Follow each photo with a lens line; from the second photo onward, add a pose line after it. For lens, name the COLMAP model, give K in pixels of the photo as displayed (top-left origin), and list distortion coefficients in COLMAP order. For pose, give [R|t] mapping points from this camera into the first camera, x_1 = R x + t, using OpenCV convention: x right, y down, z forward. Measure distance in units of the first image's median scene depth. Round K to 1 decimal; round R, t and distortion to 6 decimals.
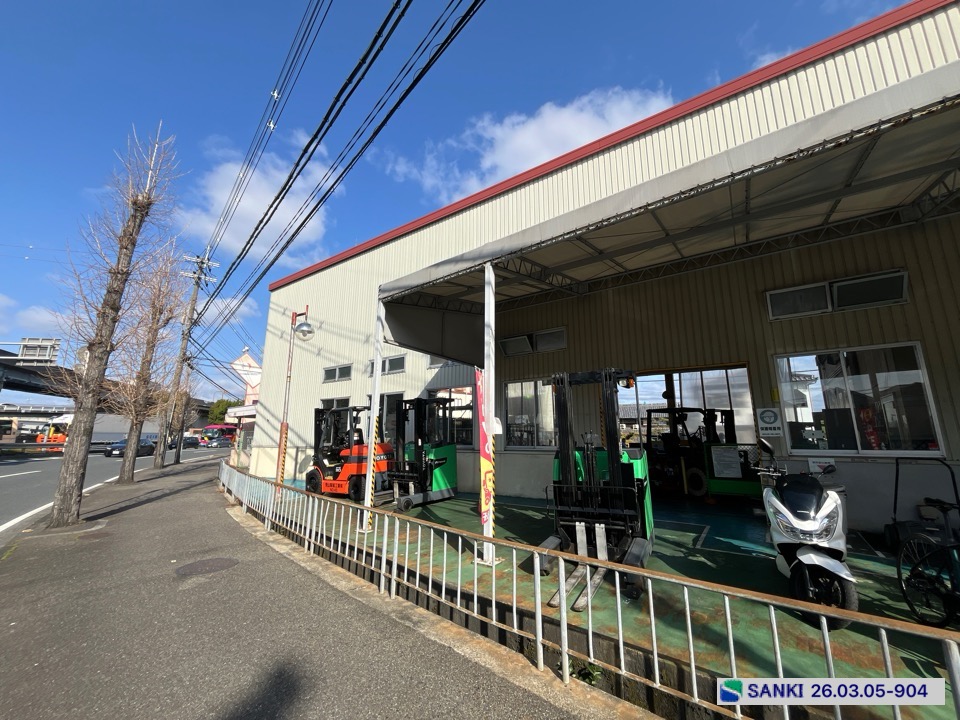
lens RADIAL K [[388.9, 0, 477.3], [0, 388.9, 360.7], [0, 0, 1]] dist [-0.001767, -0.000681]
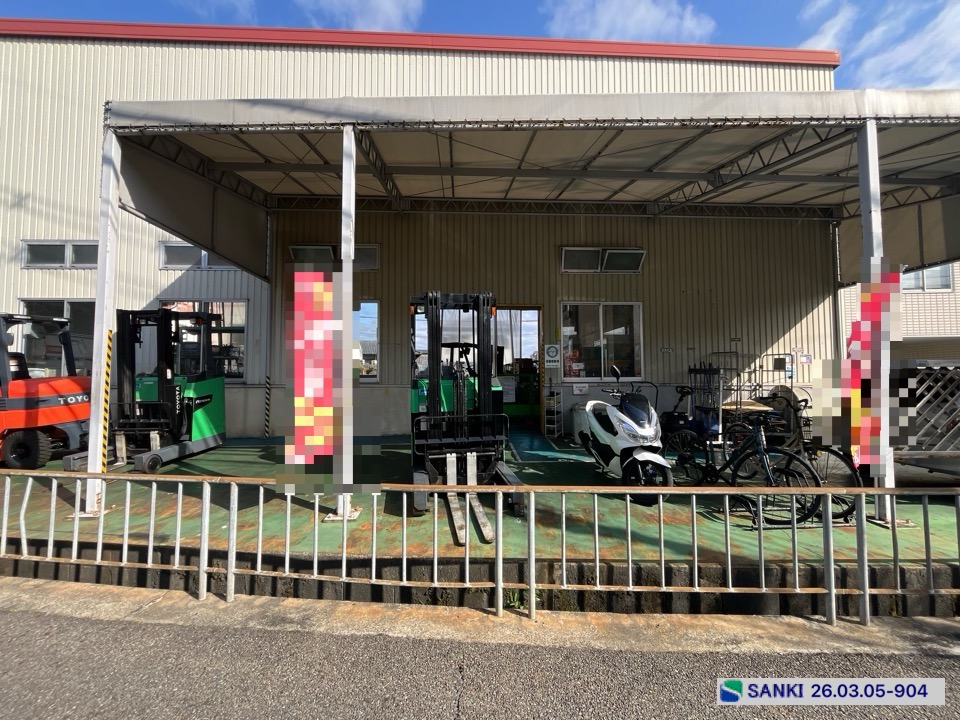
lens RADIAL K [[365.1, 0, 335.6], [0, 365.1, 369.5], [0, 0, 1]] dist [-0.002848, 0.000098]
pose [[0.786757, 0.012409, 0.617139, -0.423813], [-0.117800, 0.984441, 0.130382, 0.111657], [-0.605919, -0.175278, 0.775977, 0.436514]]
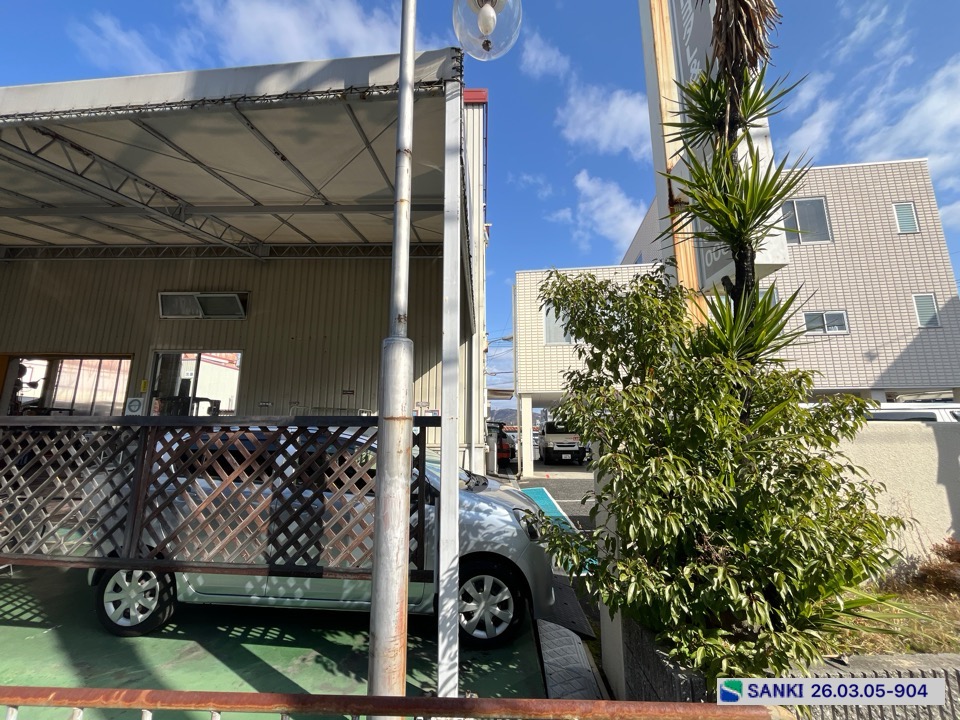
lens RADIAL K [[388.9, 0, 477.3], [0, 388.9, 360.7], [0, 0, 1]] dist [-0.001767, -0.000681]
pose [[0.822250, 0.100392, 0.560202, 0.784648], [-0.114046, 0.993419, -0.010633, -0.067598], [-0.557582, -0.055145, 0.828288, -0.369862]]
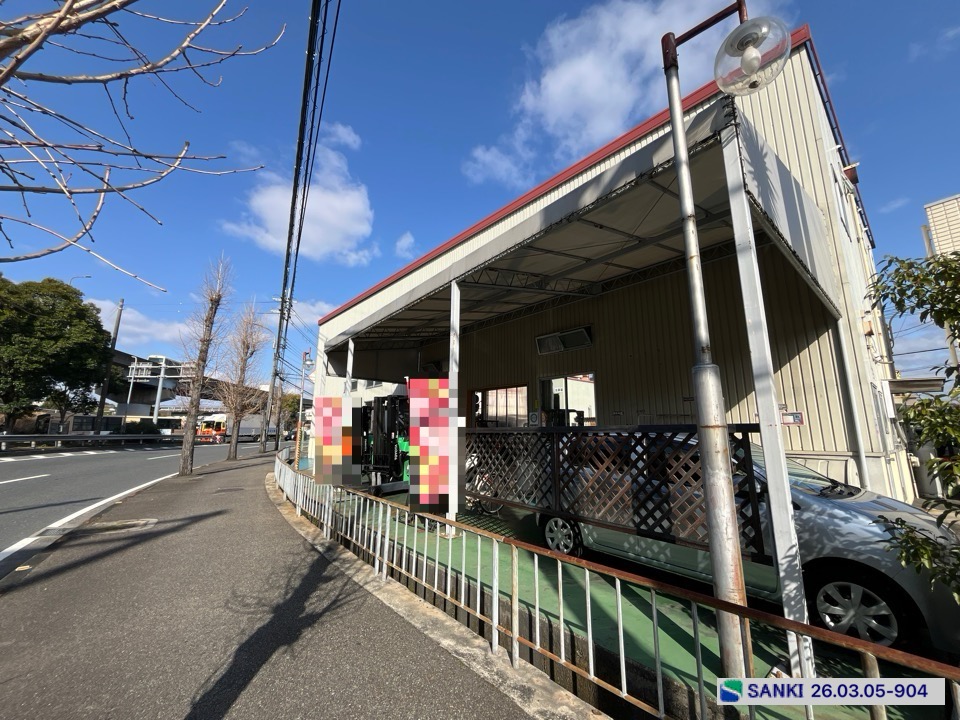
lens RADIAL K [[388.9, 0, 477.3], [0, 388.9, 360.7], [0, 0, 1]] dist [-0.001767, -0.000681]
pose [[0.972190, -0.040910, -0.230593, 0.770353], [0.044105, 0.998989, 0.008714, -0.095953], [0.230004, -0.018642, 0.973011, -0.506348]]
